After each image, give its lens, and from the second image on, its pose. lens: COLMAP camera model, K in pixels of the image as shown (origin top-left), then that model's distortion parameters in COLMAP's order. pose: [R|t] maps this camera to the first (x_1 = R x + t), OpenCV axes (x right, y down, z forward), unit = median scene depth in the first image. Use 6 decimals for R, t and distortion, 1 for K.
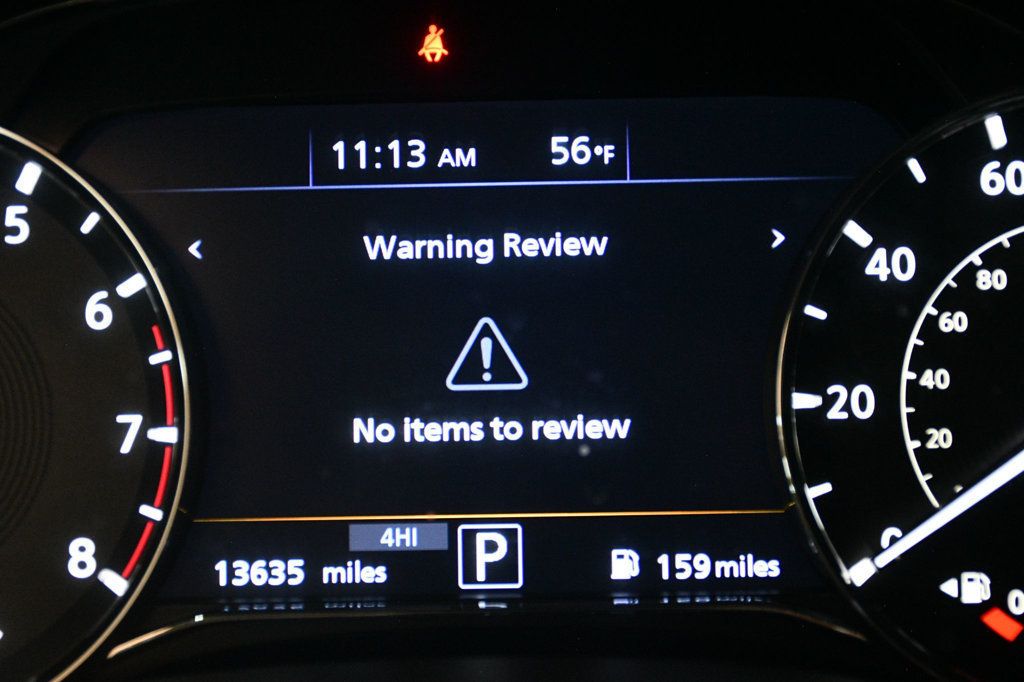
lens RADIAL K [[1954.7, 0, 497.3], [0, 1954.7, 334.0], [0, 0, 1]] dist [-0.069074, 0.000000]
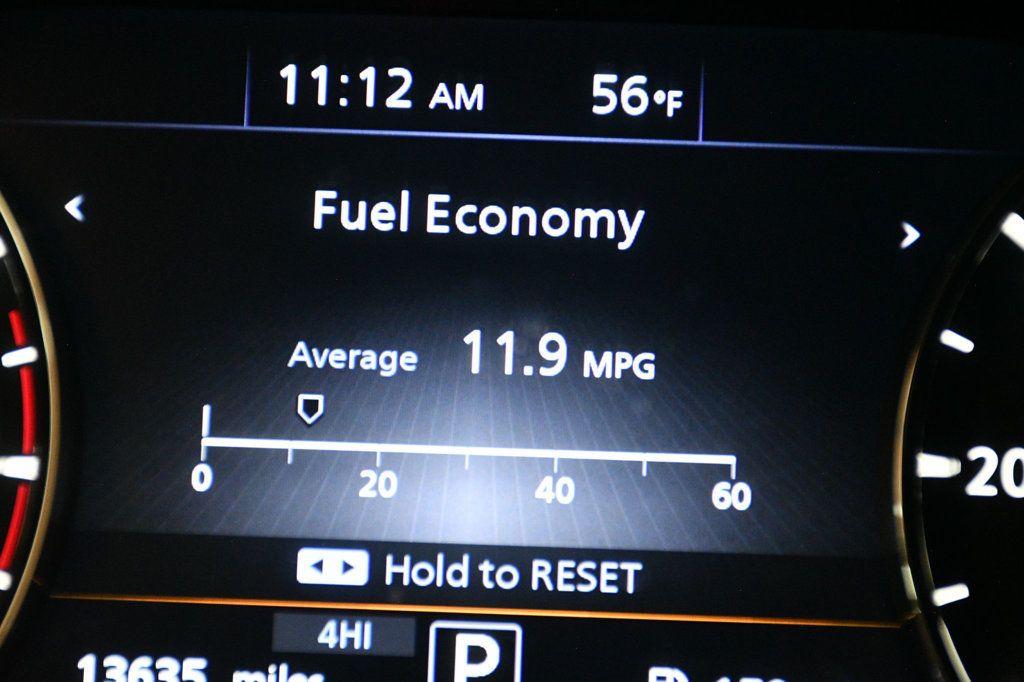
lens RADIAL K [[3373.9, 0, 517.8], [0, 3373.9, 338.8], [0, 0, 1]] dist [-0.137052, 0.000000]
pose [[0.998569, 0.052988, 0.007287, -0.003205], [-0.052631, 0.997704, -0.042631, 0.047088], [-0.009529, 0.042187, 0.999064, -0.203720]]
